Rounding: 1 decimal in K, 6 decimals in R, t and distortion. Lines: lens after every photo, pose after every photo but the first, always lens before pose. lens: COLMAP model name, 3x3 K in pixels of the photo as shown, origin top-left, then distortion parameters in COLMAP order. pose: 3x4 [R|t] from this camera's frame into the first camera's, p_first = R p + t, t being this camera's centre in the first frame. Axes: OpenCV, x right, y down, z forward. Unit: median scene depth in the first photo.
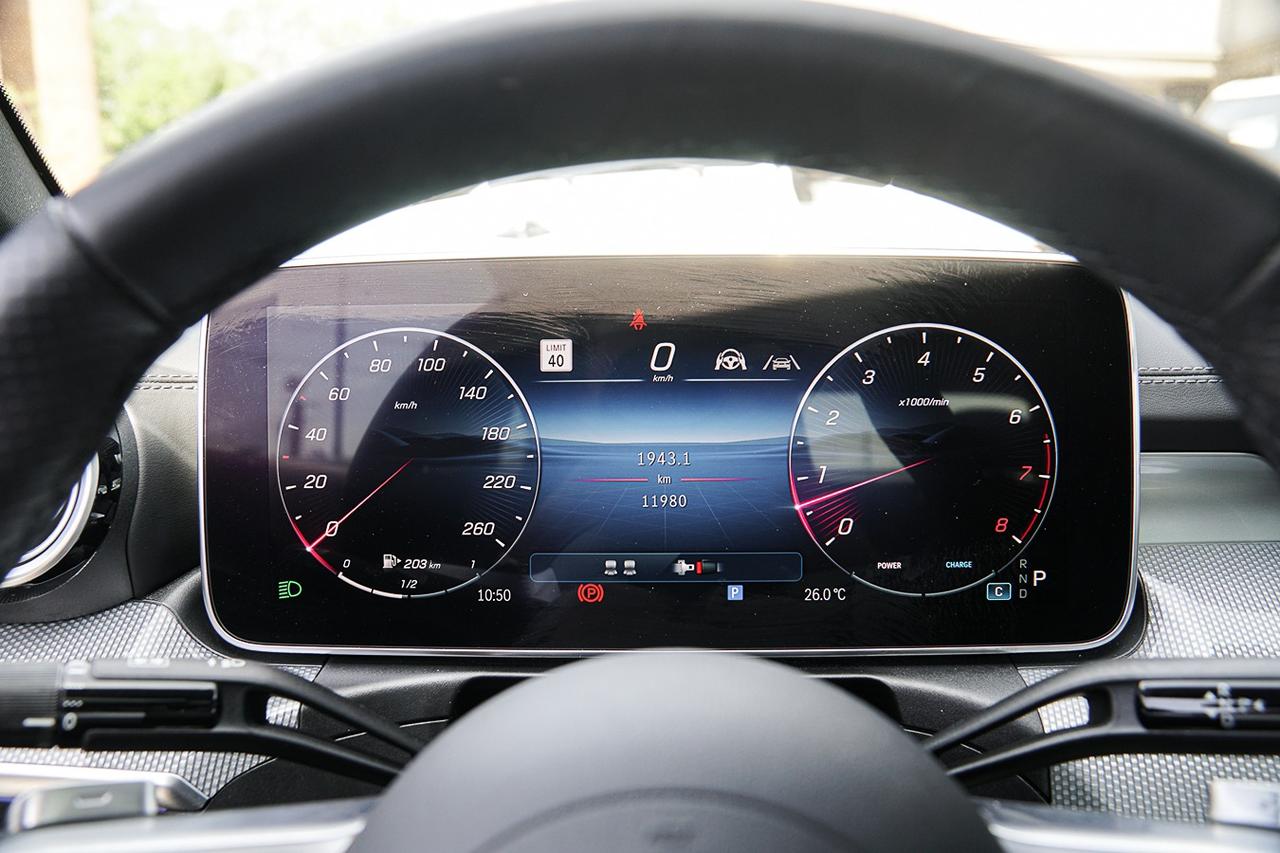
lens RADIAL K [[962.5, 0, 640.0], [0, 962.5, 426.5], [0, 0, 1]] dist [-0.093629, 0.010641]
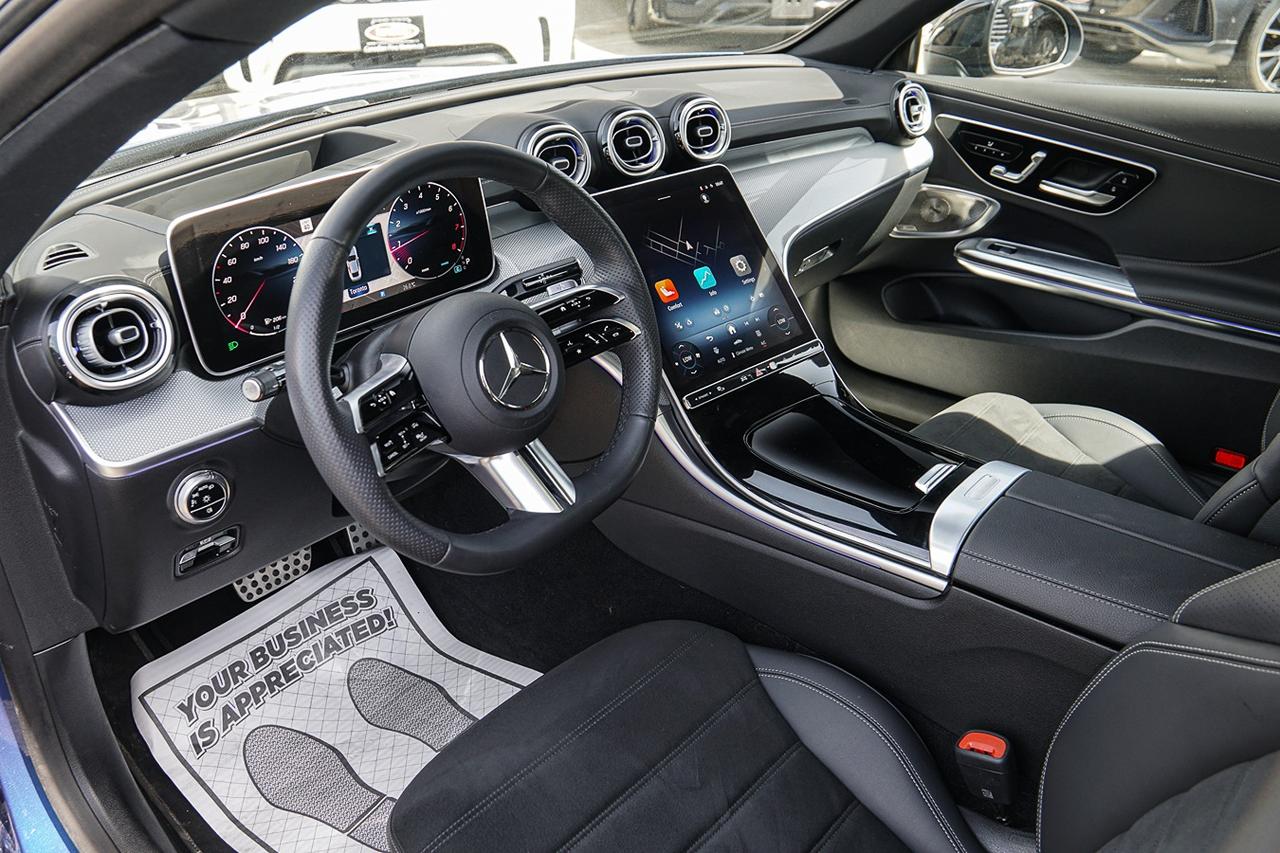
lens RADIAL K [[962.5, 0, 640.0], [0, 962.5, 426.5], [0, 0, 1]] dist [-0.093629, 0.010641]
pose [[0.648646, -0.368260, 0.666065, -1.402562], [0.139428, 0.917832, 0.371678, -0.398773], [-0.748210, -0.148219, 0.646694, -1.402759]]
